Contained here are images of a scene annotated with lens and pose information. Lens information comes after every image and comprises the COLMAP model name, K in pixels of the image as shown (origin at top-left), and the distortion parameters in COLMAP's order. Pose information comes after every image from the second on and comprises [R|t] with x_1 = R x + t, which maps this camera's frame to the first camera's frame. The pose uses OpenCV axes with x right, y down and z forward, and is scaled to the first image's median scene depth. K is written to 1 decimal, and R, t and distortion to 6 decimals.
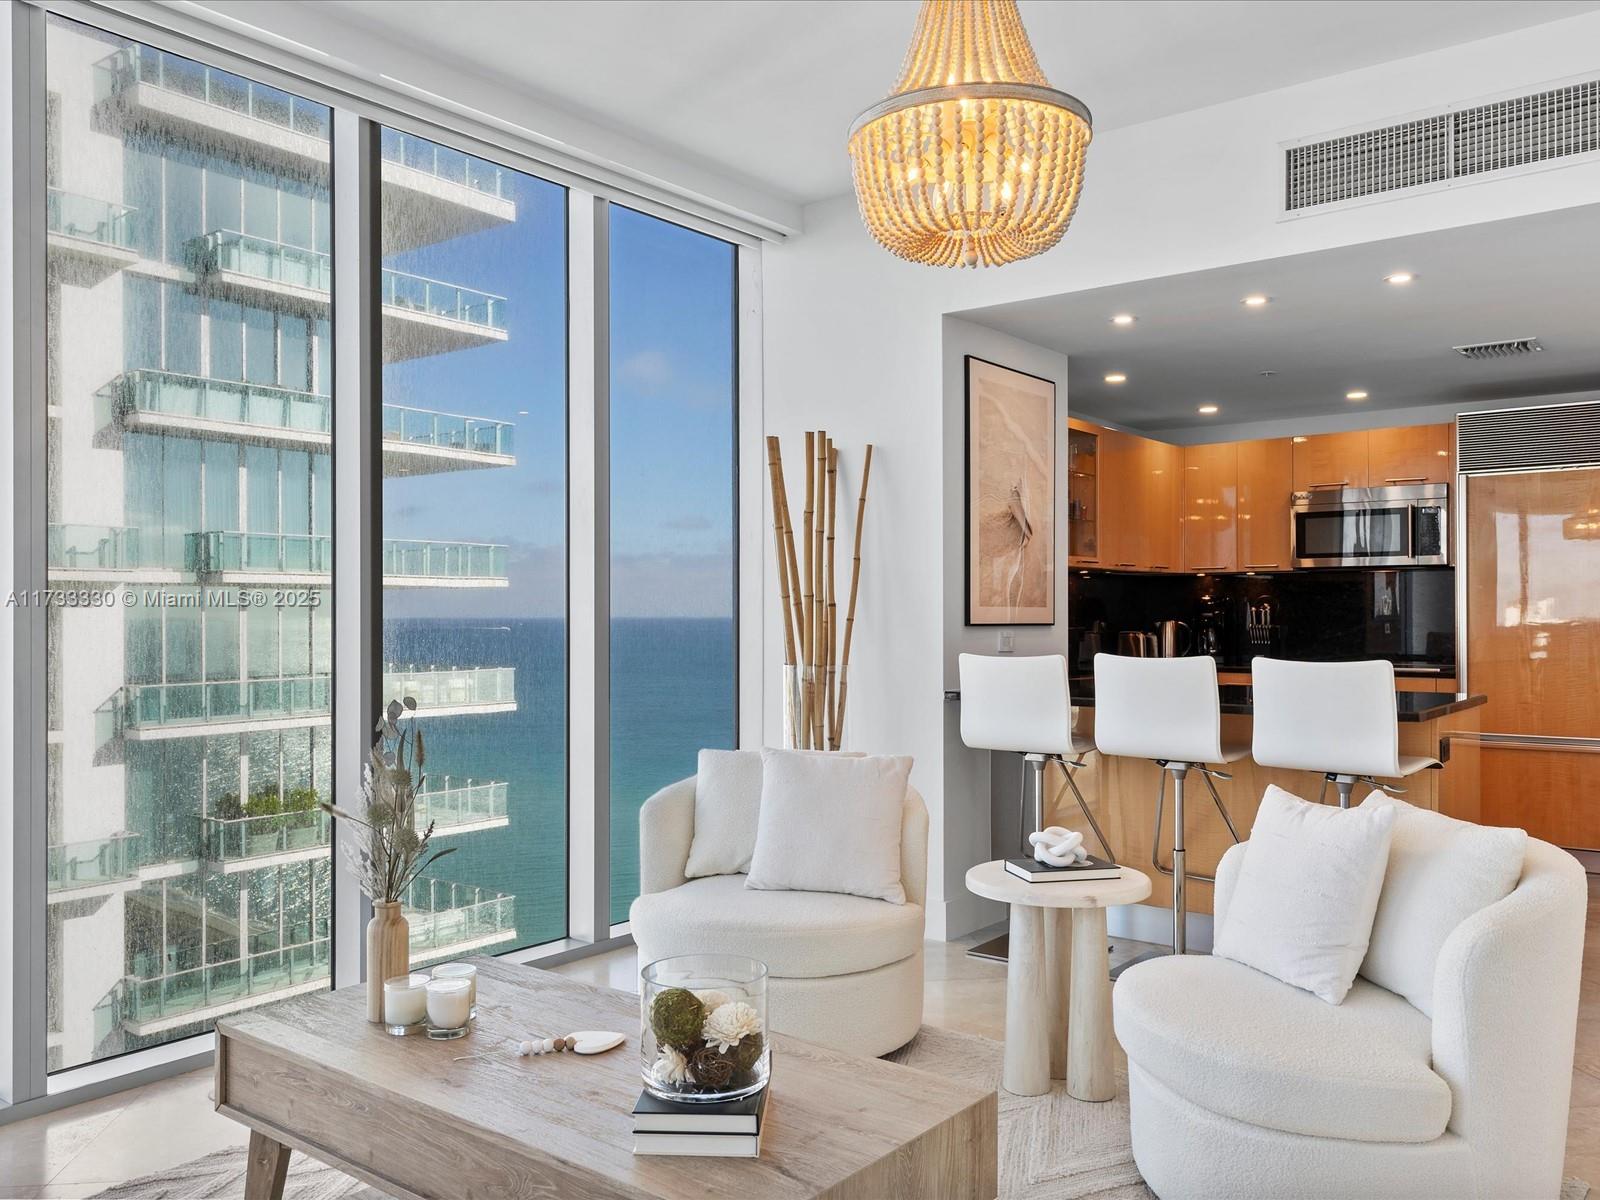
lens RADIAL K [[1329.0, 0, 739.3], [0, 1329.0, 600.2], [0, 0, 1]] dist [0.004732, 0.004260]
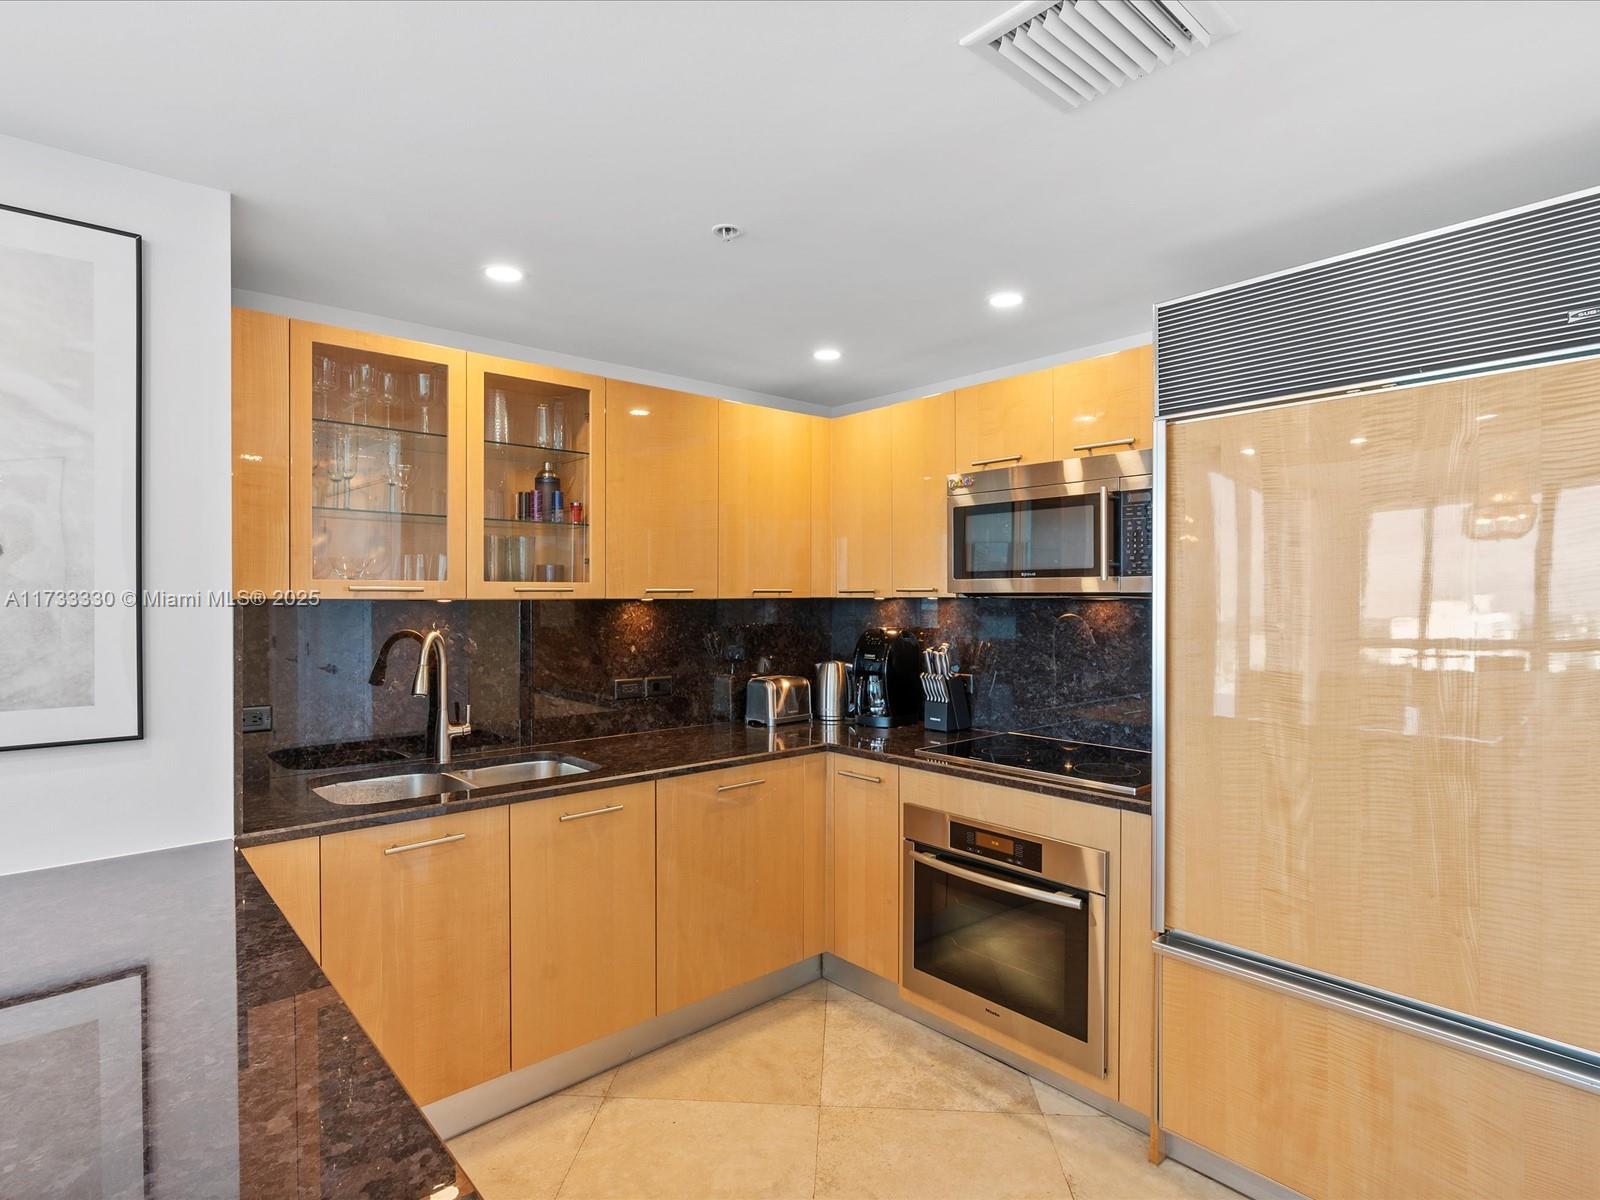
lens RADIAL K [[852.9, 0, 777.5], [0, 852.9, 596.0], [0, 0, 1]] dist [-0.006566, 0.004589]
pose [[0.983737, -0.002220, -0.179604, 0.562291], [0.004860, 0.999886, 0.014261, -0.040242], [0.179552, -0.014902, 0.983636, 0.802384]]
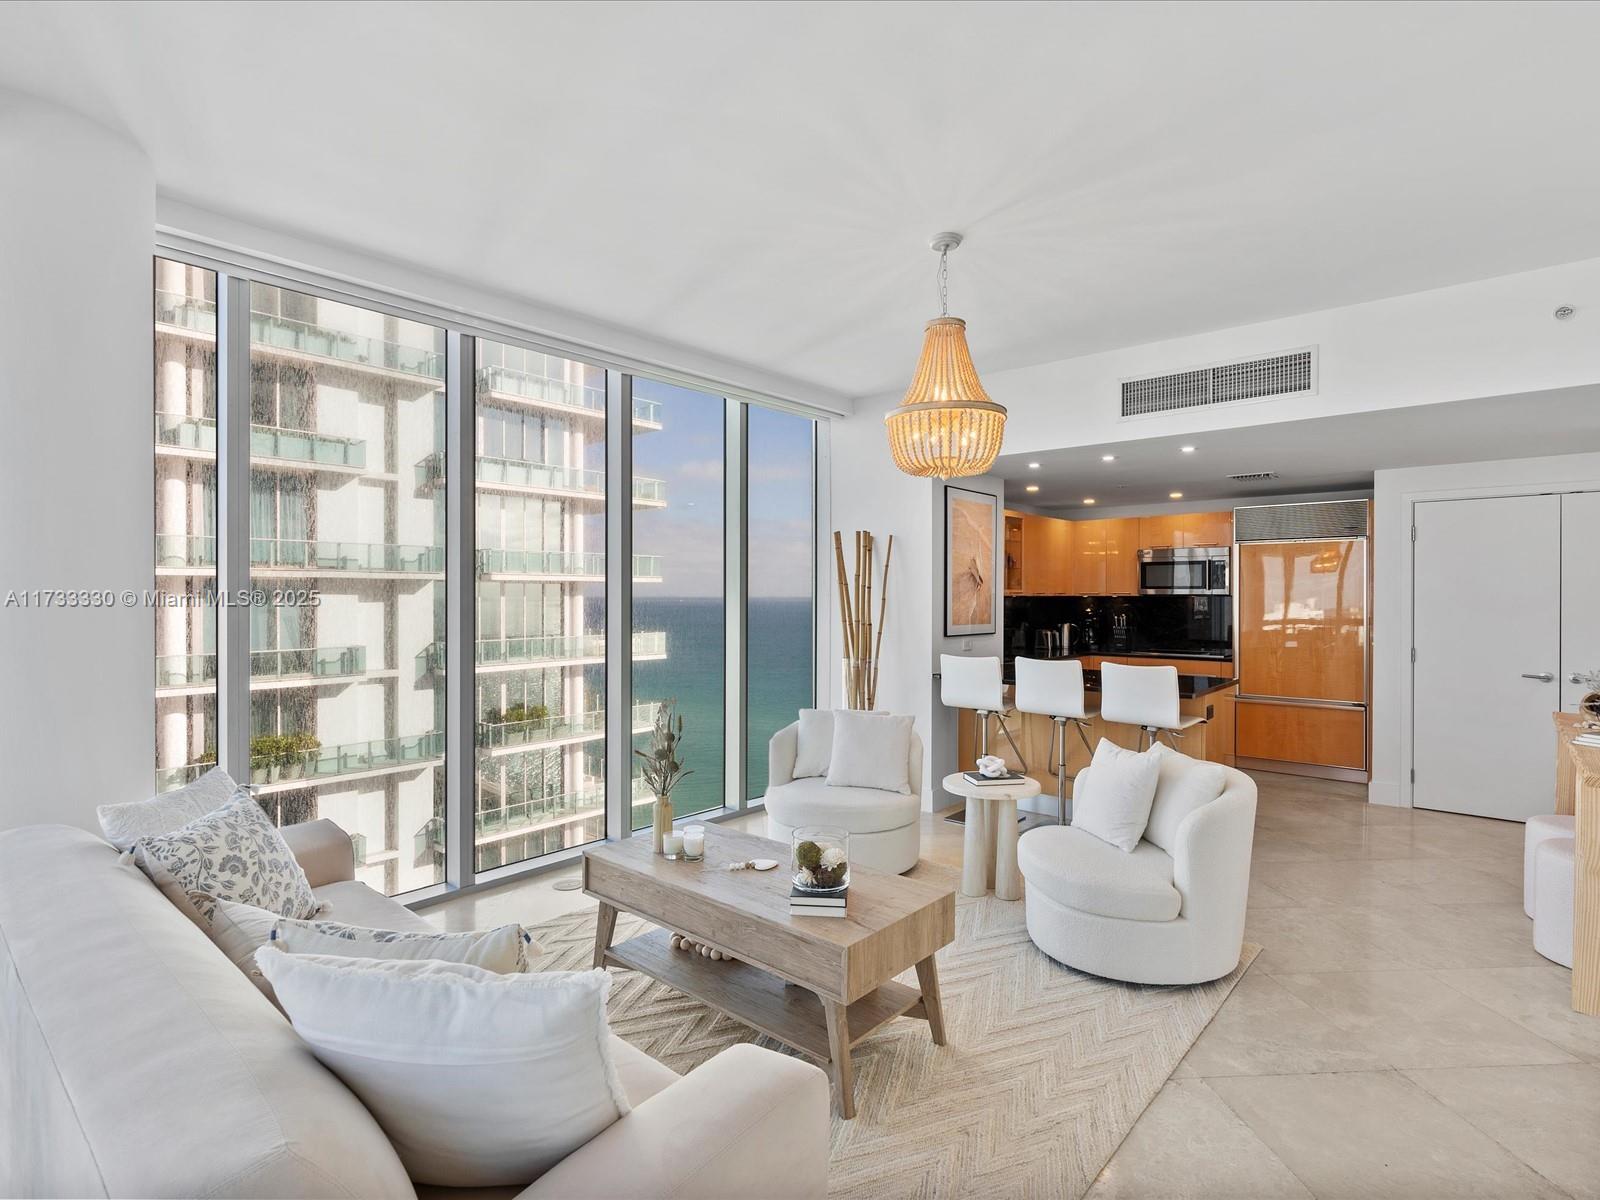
lens RADIAL K [[852.9, 0, 755.3], [0, 852.9, 586.5], [0, 0, 1]] dist [-0.006566, 0.004589]
pose [[0.998560, 0.003600, -0.053529, -0.023130], [-0.003296, 0.999978, 0.005769, -0.053656], [0.053548, -0.005585, 0.998550, -0.160769]]
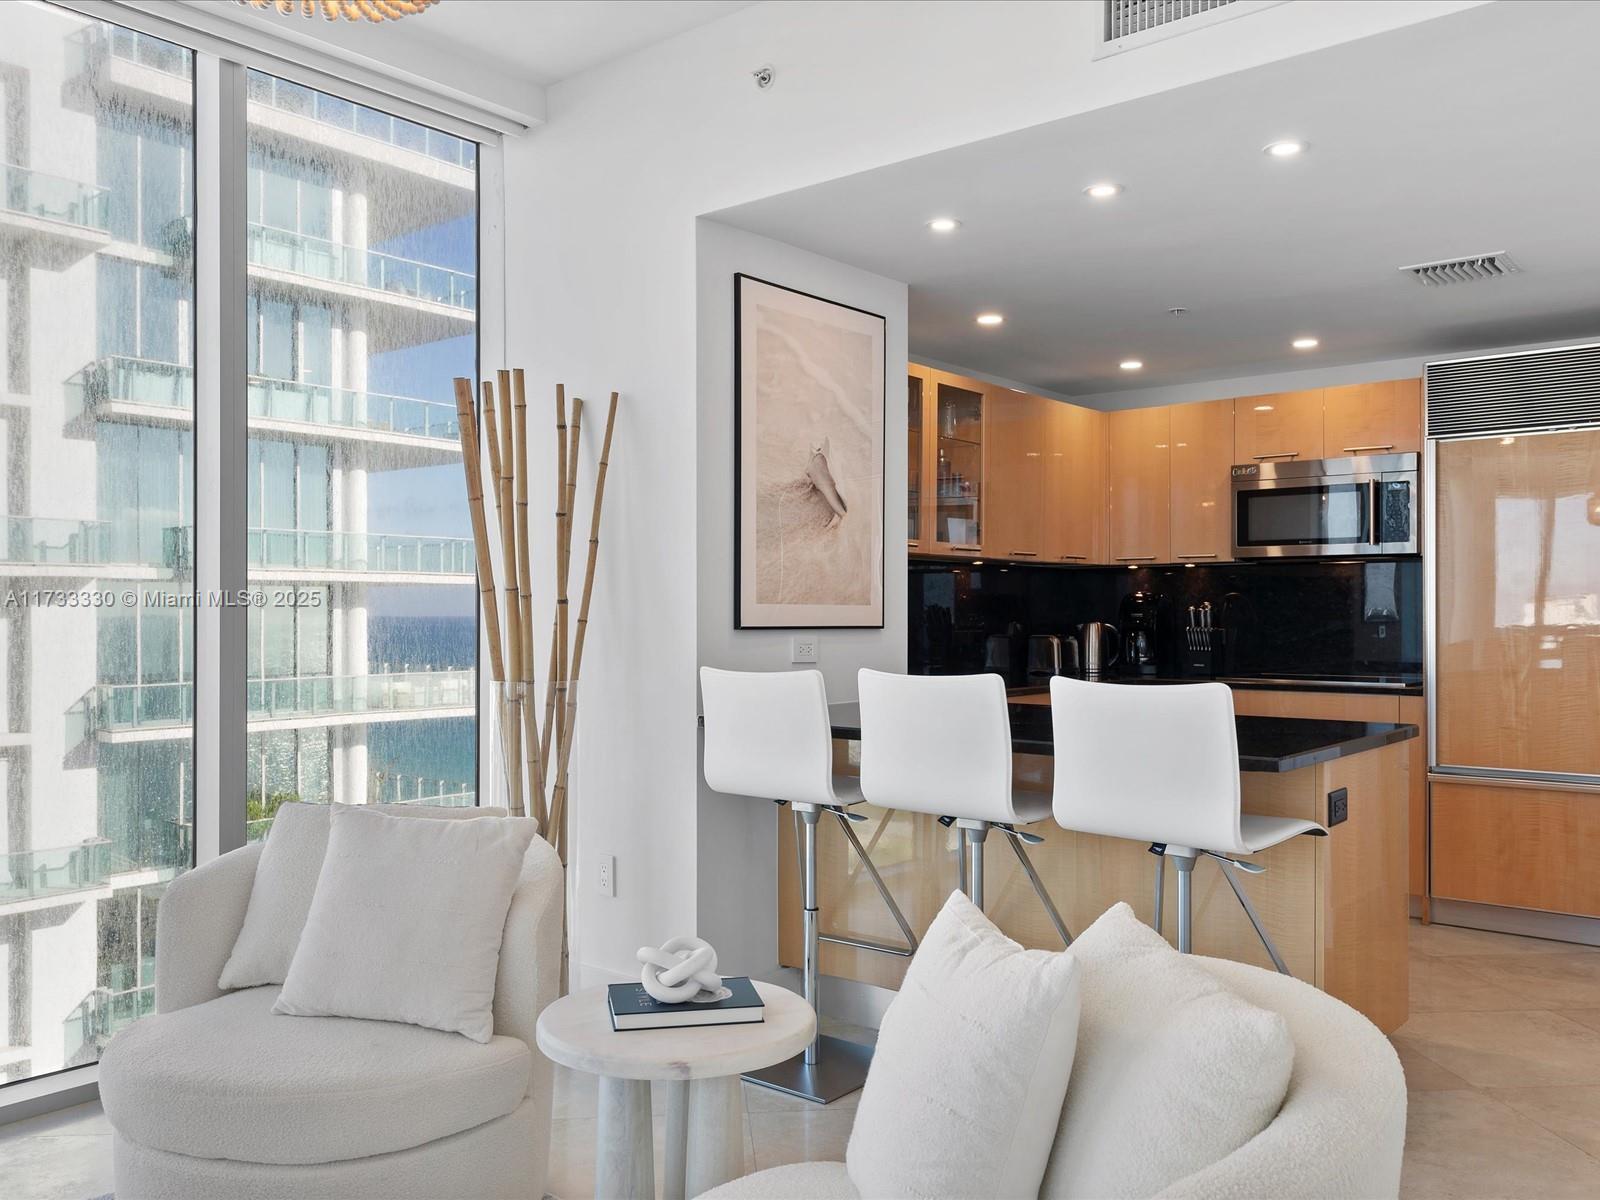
lens RADIAL K [[1329.0, 0, 761.3], [0, 1329.0, 600.0], [0, 0, 1]] dist [0.004732, 0.004260]
pose [[0.999530, 0.002042, -0.030588, 0.205994], [-0.002013, 0.999998, 0.000972, 0.001775], [0.030590, -0.000910, 0.999532, 0.237727]]
